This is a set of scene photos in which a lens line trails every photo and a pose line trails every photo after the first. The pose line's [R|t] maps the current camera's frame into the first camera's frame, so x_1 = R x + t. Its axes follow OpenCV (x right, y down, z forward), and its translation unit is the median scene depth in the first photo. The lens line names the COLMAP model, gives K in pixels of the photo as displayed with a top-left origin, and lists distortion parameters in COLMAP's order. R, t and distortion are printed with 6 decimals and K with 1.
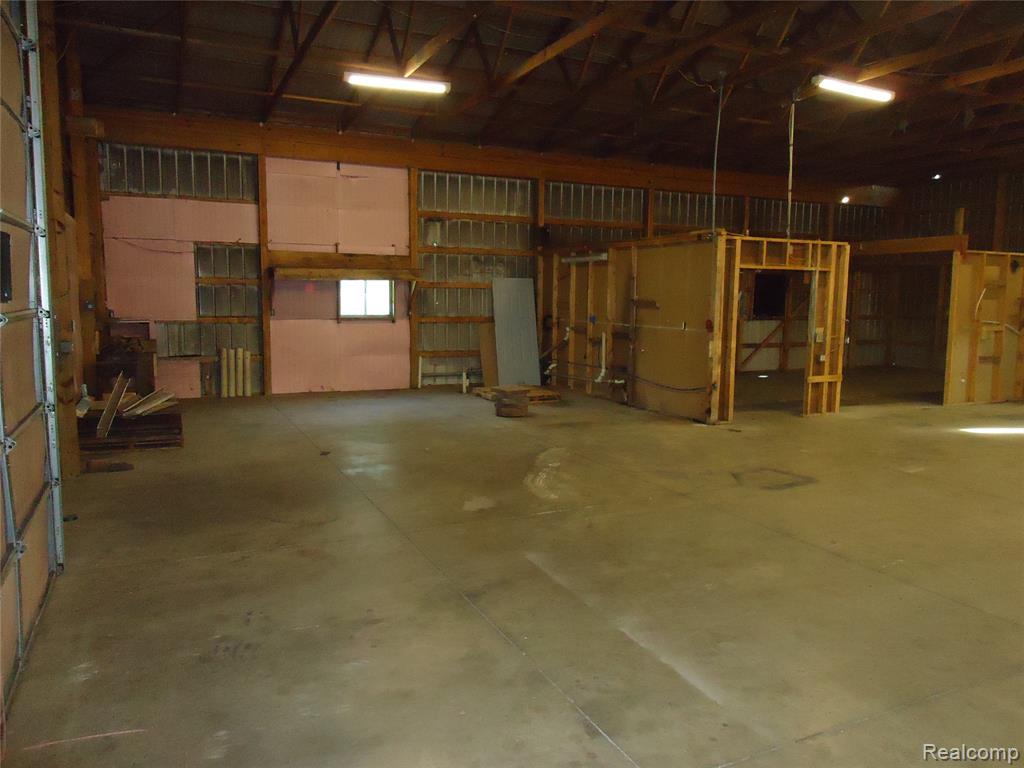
lens RADIAL K [[744.2, 0, 507.4], [0, 744.2, 381.7], [0, 0, 1]] dist [-0.003133, -0.003101]
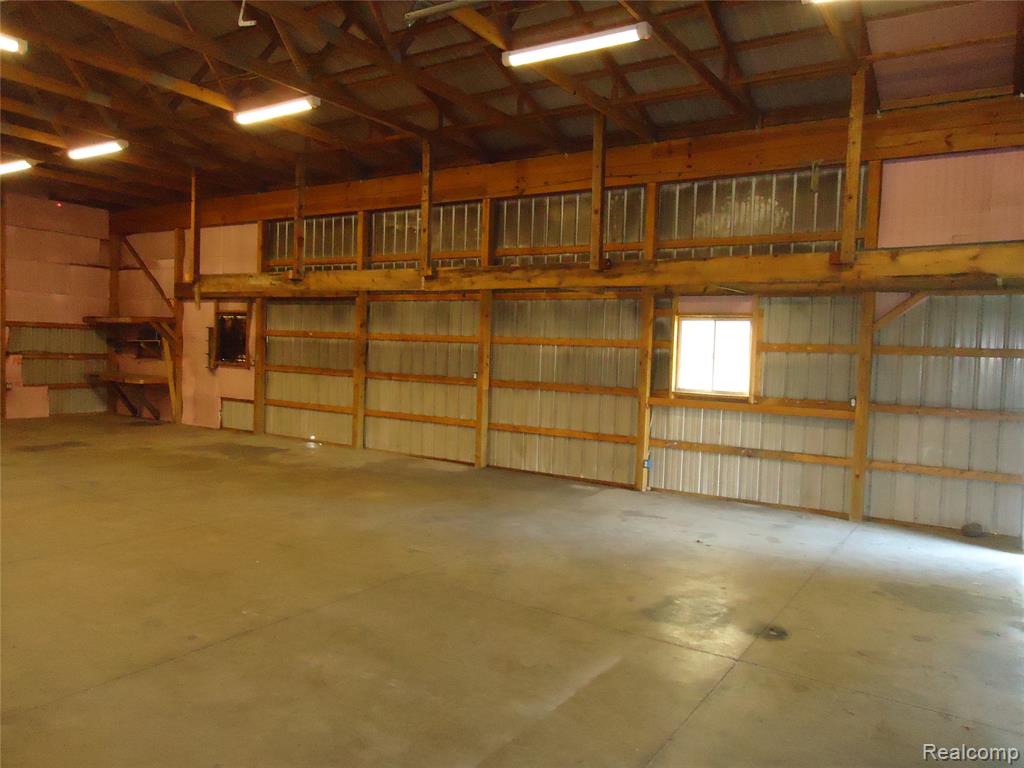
lens RADIAL K [[744.2, 0, 514.9], [0, 744.2, 386.0], [0, 0, 1]] dist [-0.003133, -0.003101]
pose [[-0.542651, -0.069080, 0.837113, -0.228718], [0.052039, 0.991933, 0.115590, -0.073870], [-0.838345, 0.106287, -0.534679, 0.582568]]
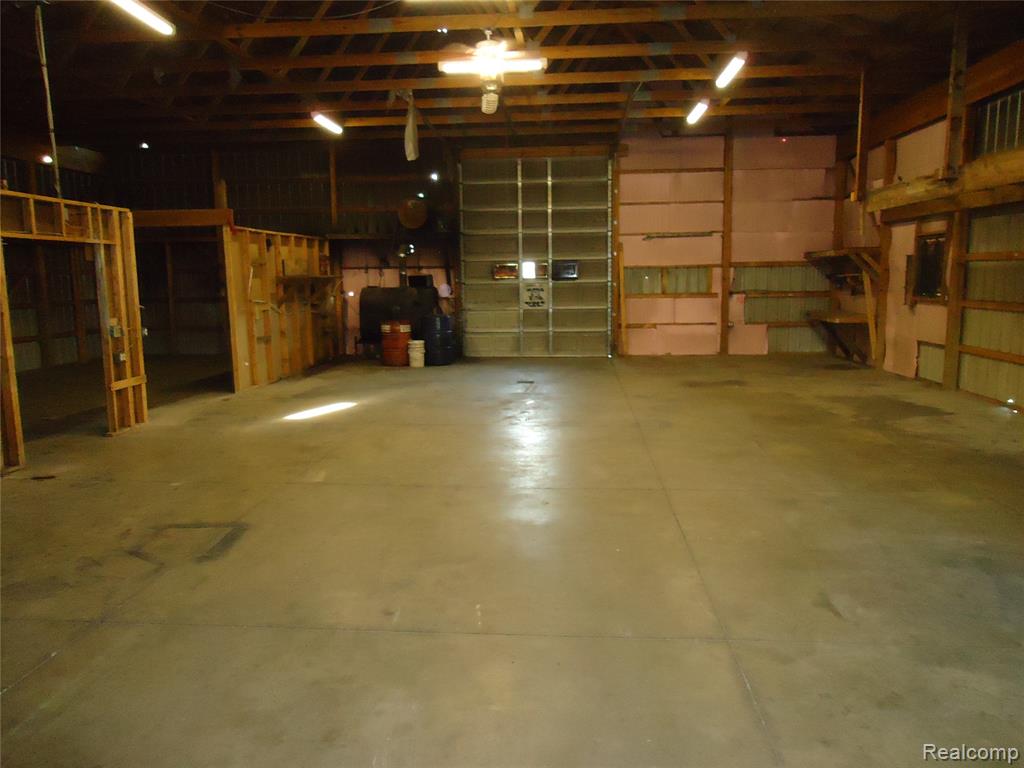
lens RADIAL K [[744.2, 0, 515.9], [0, 744.2, 384.2], [0, 0, 1]] dist [-0.003133, -0.003101]
pose [[0.488645, -0.138493, 0.861421, -0.049969], [0.113177, 0.989041, 0.094811, -0.030947], [-0.865111, 0.051164, 0.498964, 0.258177]]
